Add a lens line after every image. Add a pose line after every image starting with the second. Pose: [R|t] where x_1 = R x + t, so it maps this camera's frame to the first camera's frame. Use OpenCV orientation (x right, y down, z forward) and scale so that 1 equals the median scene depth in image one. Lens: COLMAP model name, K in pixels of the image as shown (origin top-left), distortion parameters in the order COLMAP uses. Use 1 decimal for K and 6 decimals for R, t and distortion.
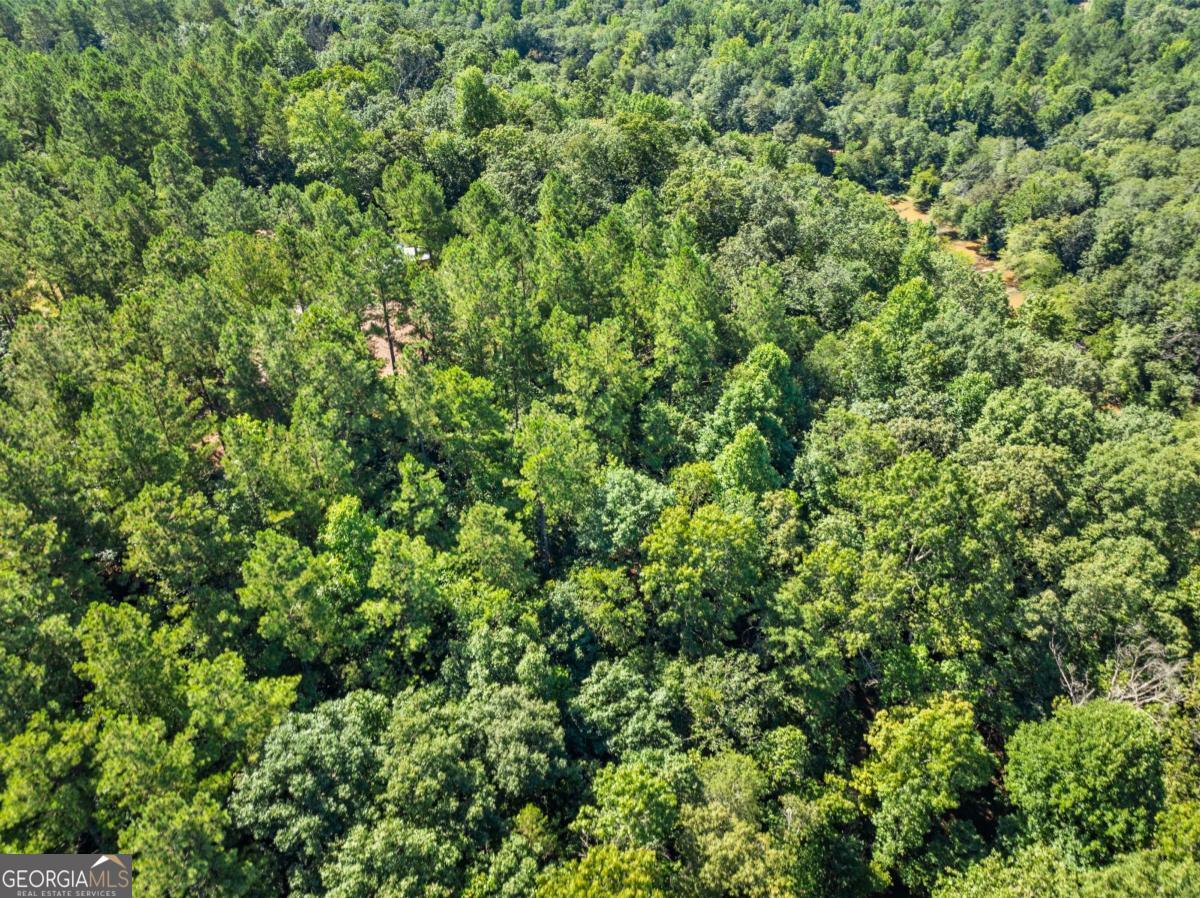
lens RADIAL K [[862.6, 0, 600.0], [0, 862.6, 449.0], [0, 0, 1]] dist [-0.078385, 0.059089]
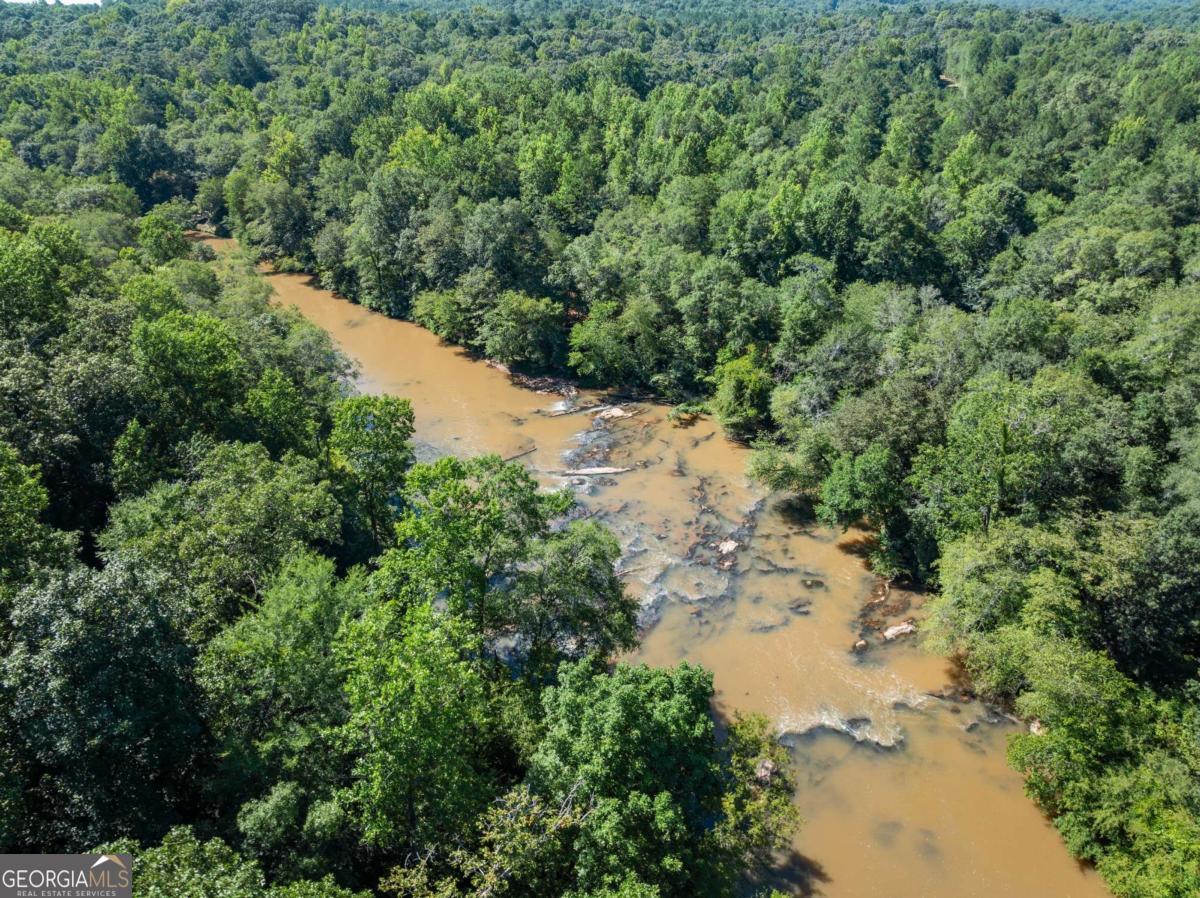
lens RADIAL K [[832.5, 0, 600.0], [0, 832.5, 449.0], [0, 0, 1]] dist [-0.042175, 0.003308]
pose [[0.992021, -0.060431, 0.110642, 0.238170], [0.074845, 0.988534, -0.131141, -0.211303], [-0.101448, 0.138376, 0.985170, 0.526835]]
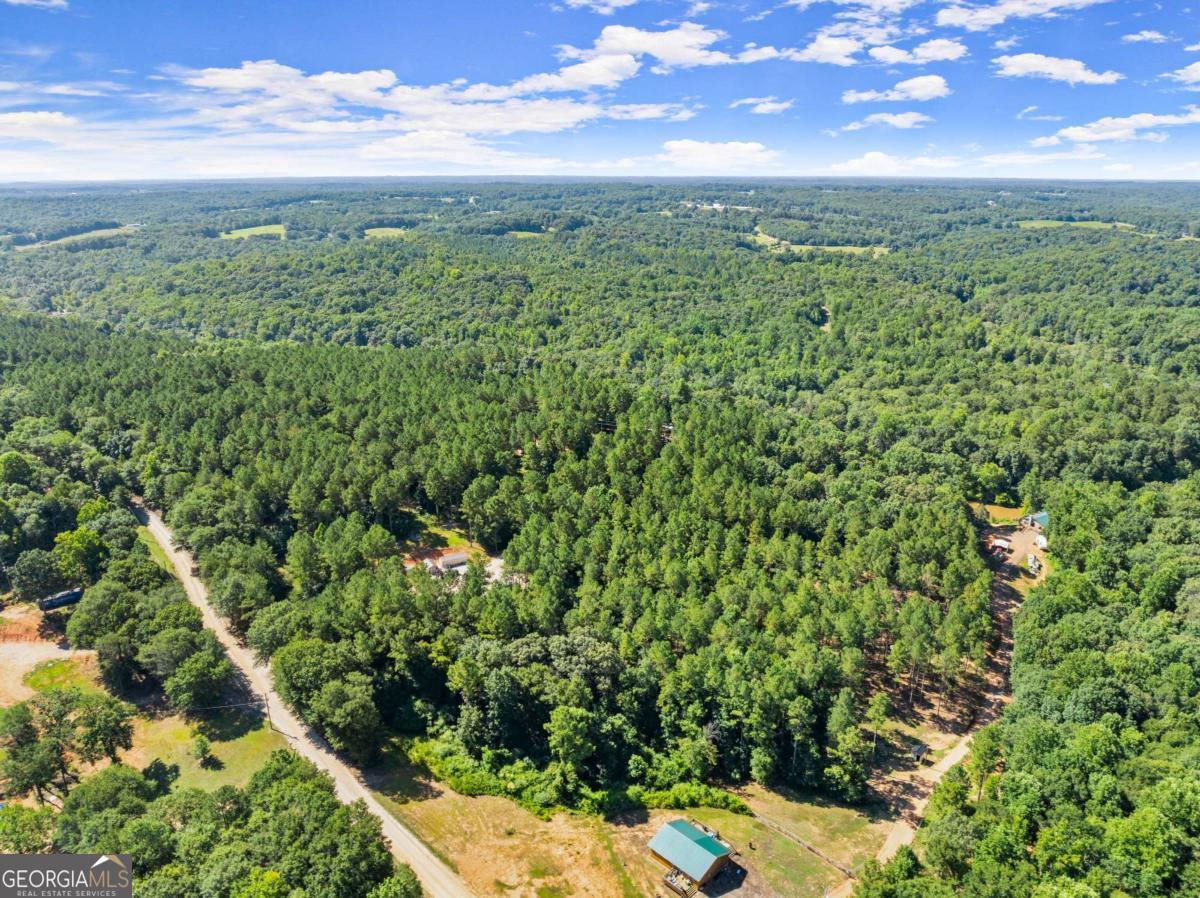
lens RADIAL K [[1009.9, 0, 600.0], [0, 1009.9, 449.0], [0, 0, 1]] dist [-0.033975, 0.003112]
pose [[0.968015, -0.061788, 0.243165, -0.768446], [0.136075, 0.943565, -0.301943, 0.551155], [-0.210785, 0.325374, 0.921792, -1.407487]]
